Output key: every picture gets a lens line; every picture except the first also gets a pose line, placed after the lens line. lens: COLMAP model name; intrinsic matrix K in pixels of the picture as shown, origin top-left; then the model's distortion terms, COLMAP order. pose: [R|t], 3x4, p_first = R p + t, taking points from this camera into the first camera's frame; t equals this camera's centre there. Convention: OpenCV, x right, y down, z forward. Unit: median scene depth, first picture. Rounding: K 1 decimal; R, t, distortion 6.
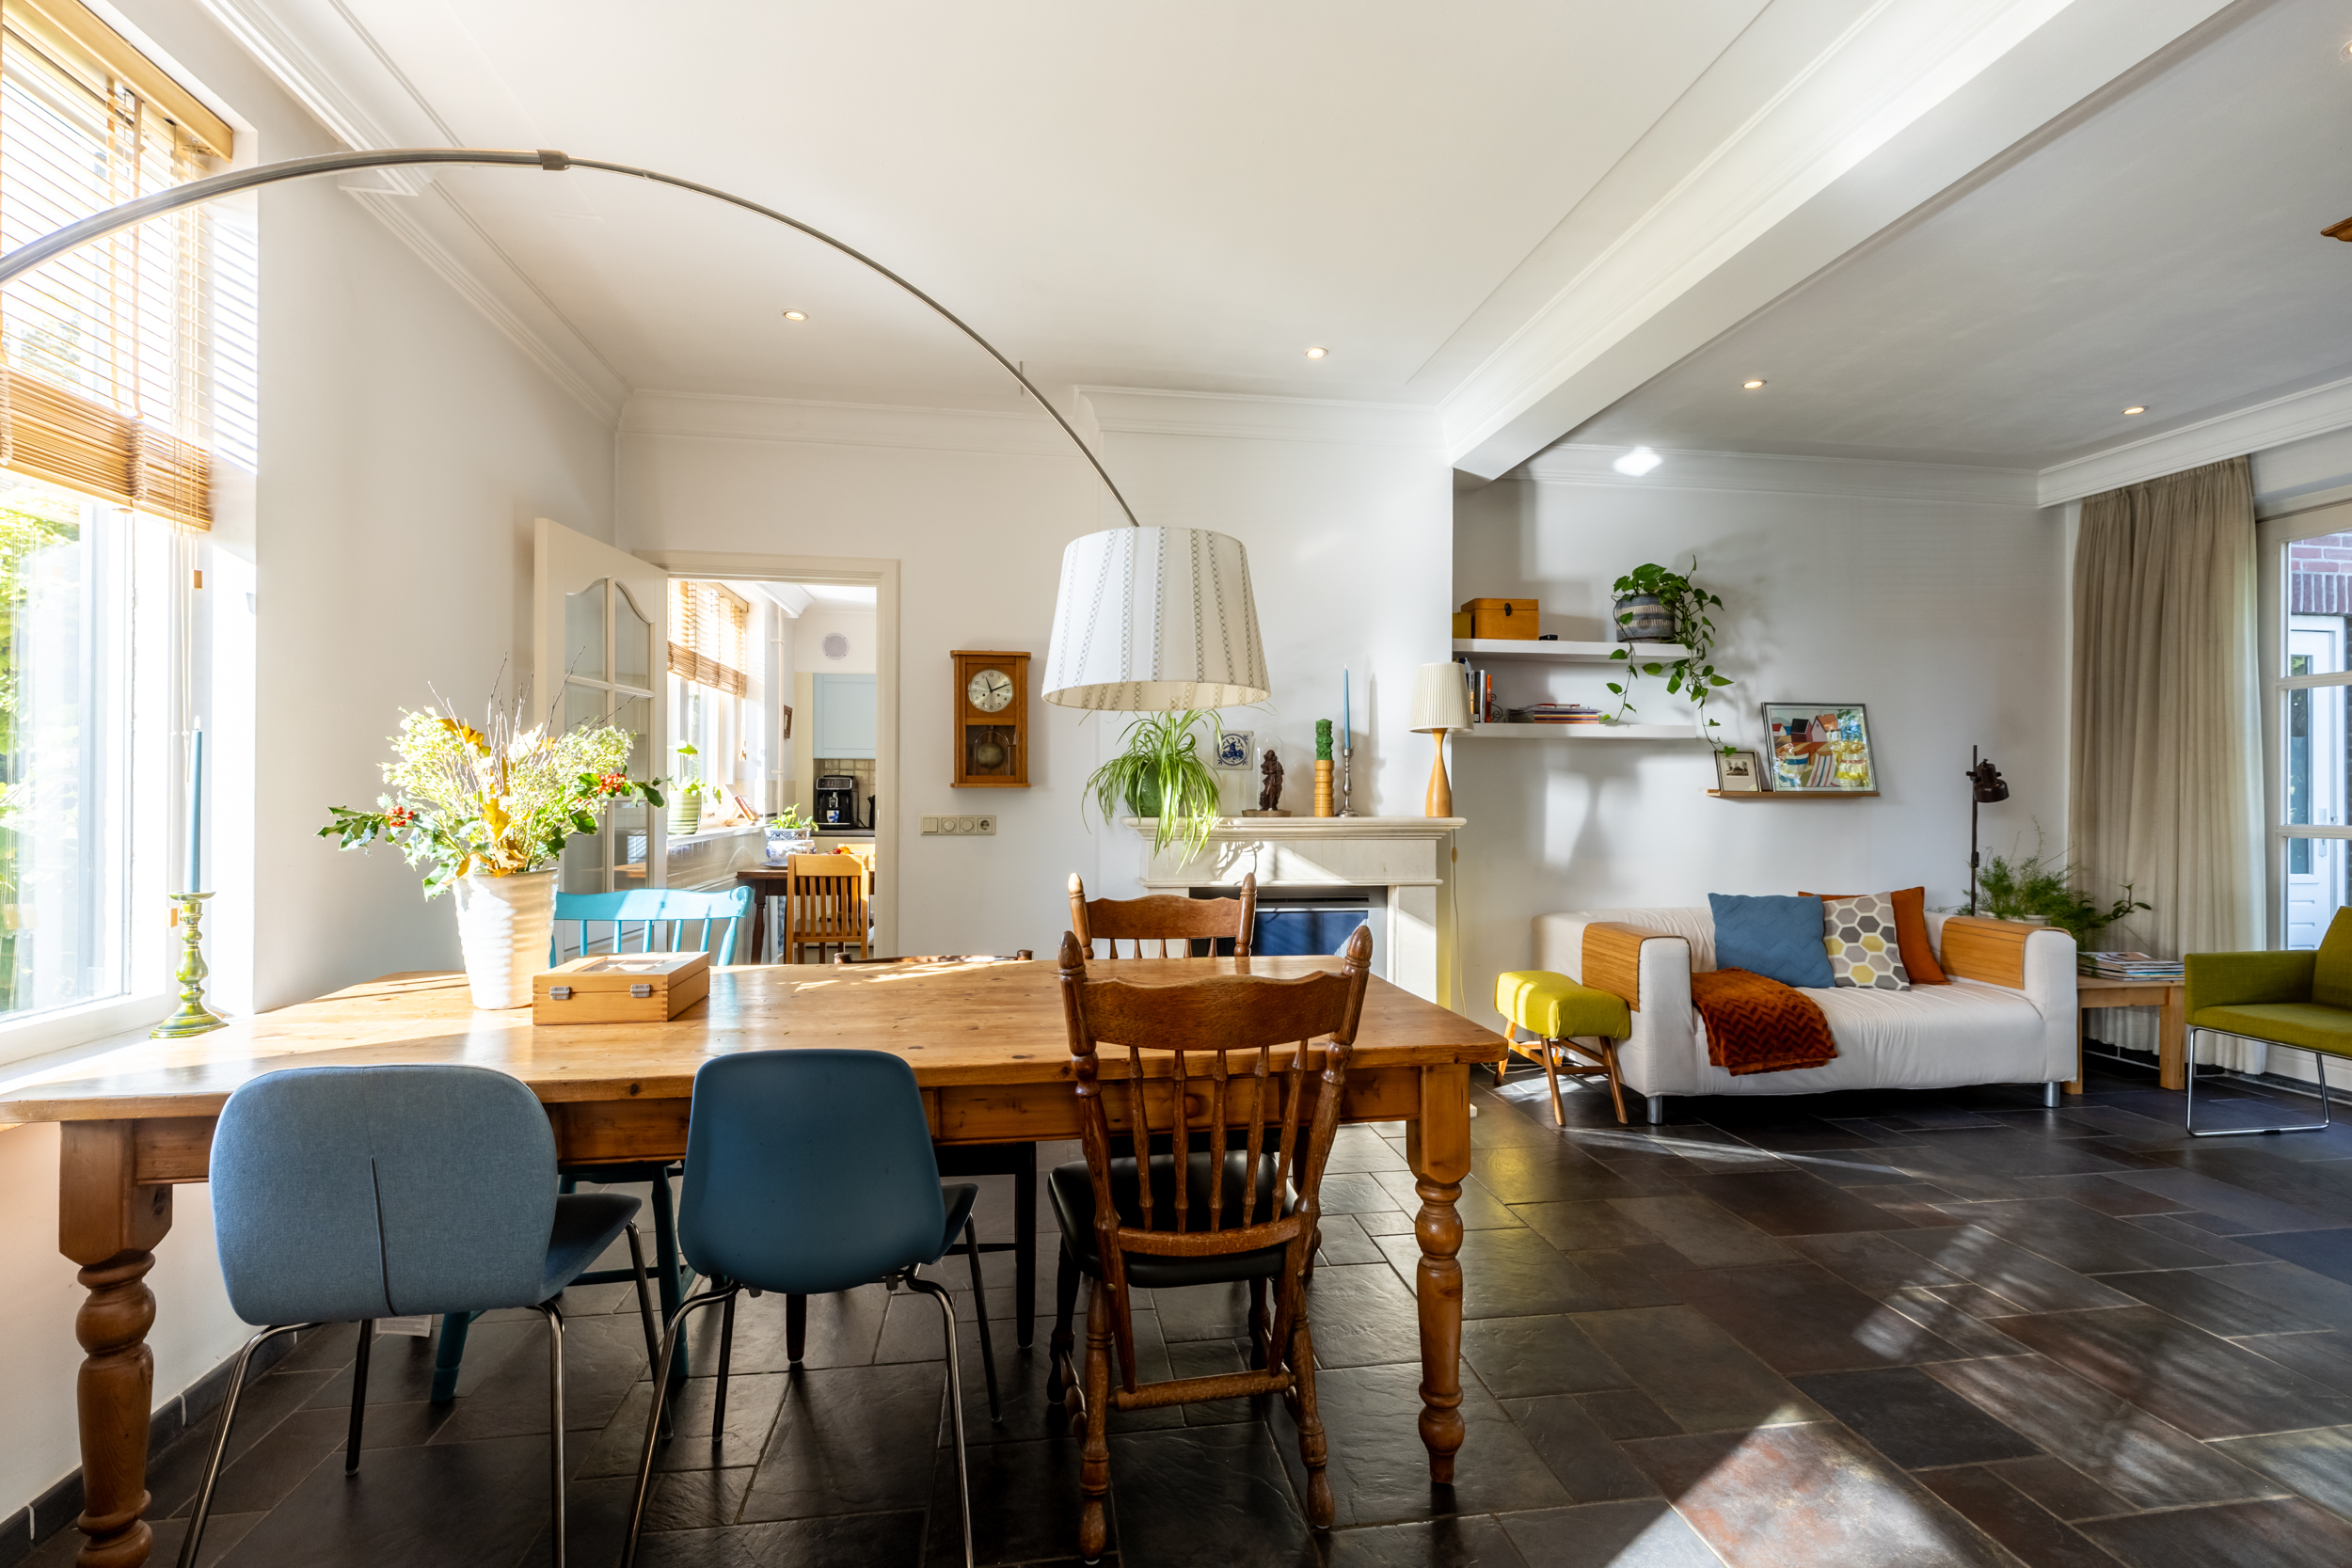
lens RADIAL K [[1057.8, 0, 1177.7], [0, 1057.8, 781.1], [0, 0, 1]] dist [0.006799, 0.000313]
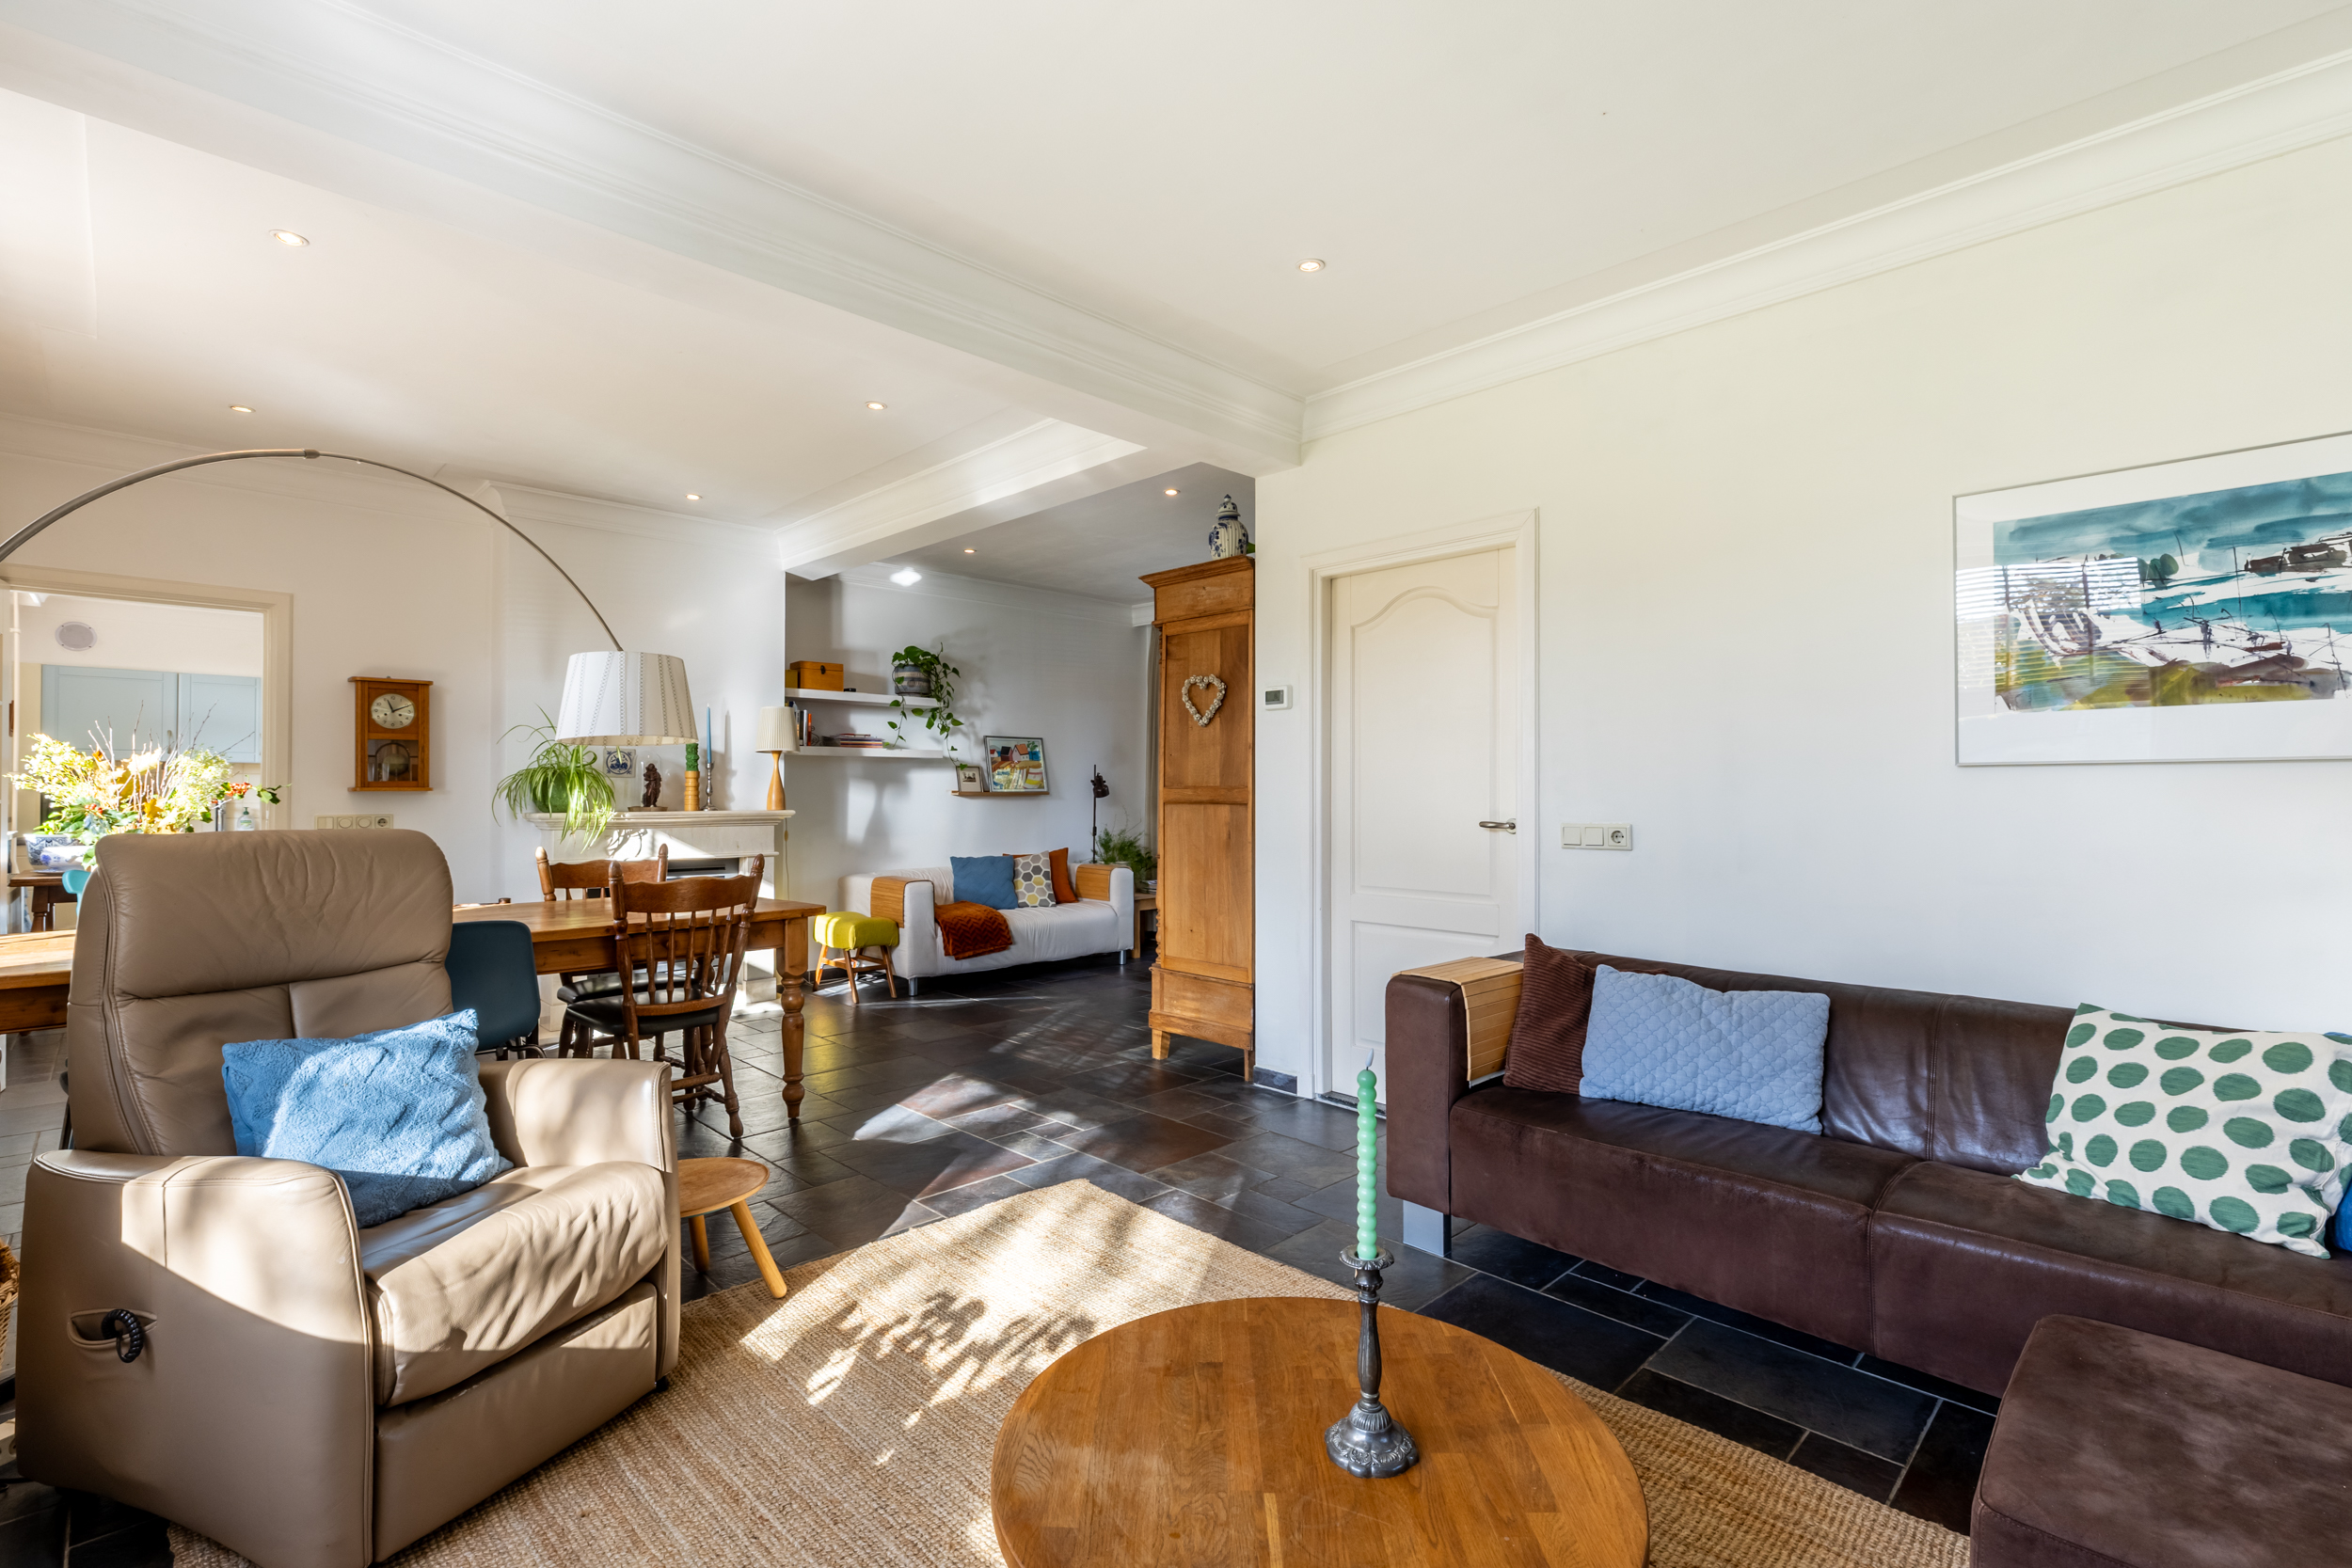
lens RADIAL K [[1057.8, 0, 1177.7], [0, 1057.8, 781.1], [0, 0, 1]] dist [0.006799, 0.000313]
pose [[0.807684, 0.002252, 0.589612, -0.161320], [-0.000775, 0.999996, -0.002758, -0.002598], [-0.589616, 0.001771, 0.807682, -0.492235]]
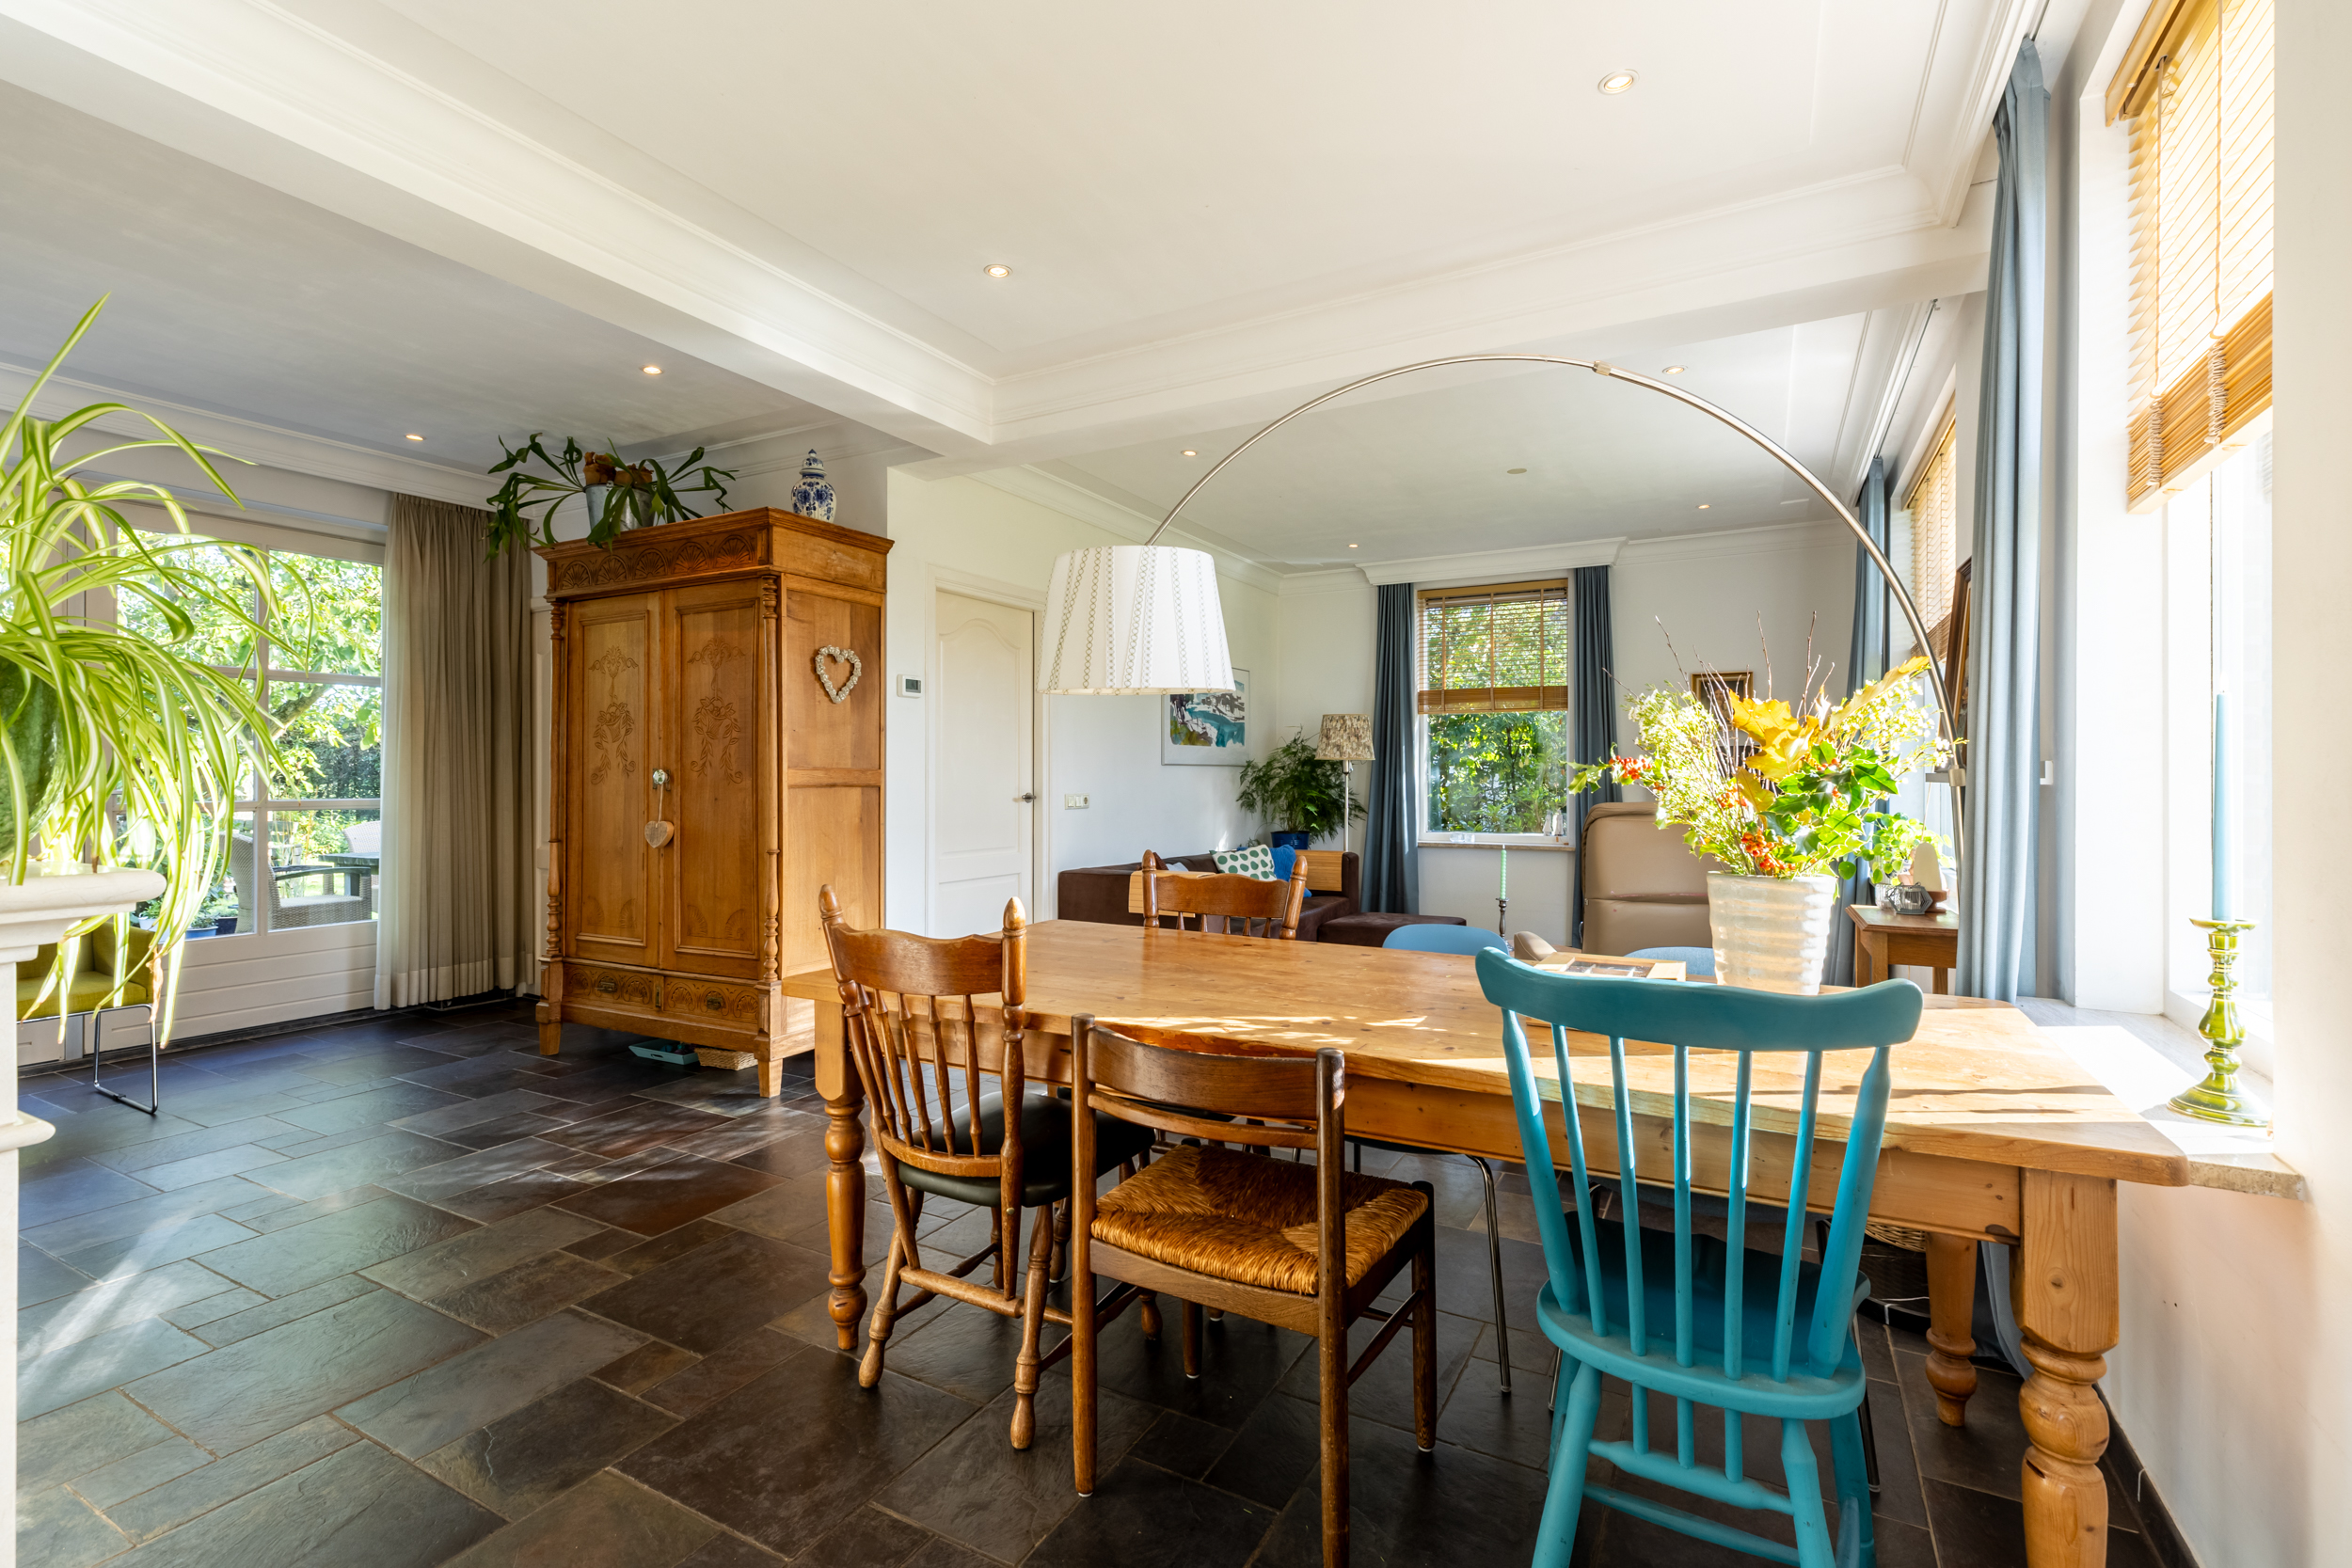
lens RADIAL K [[1057.8, 0, 1177.7], [0, 1057.8, 781.1], [0, 0, 1]] dist [0.006799, 0.000313]
pose [[-0.787744, -0.006336, 0.615971, -0.368725], [-0.008972, 0.999959, -0.001188, 0.010497], [-0.615938, -0.006463, -0.787768, 0.918909]]
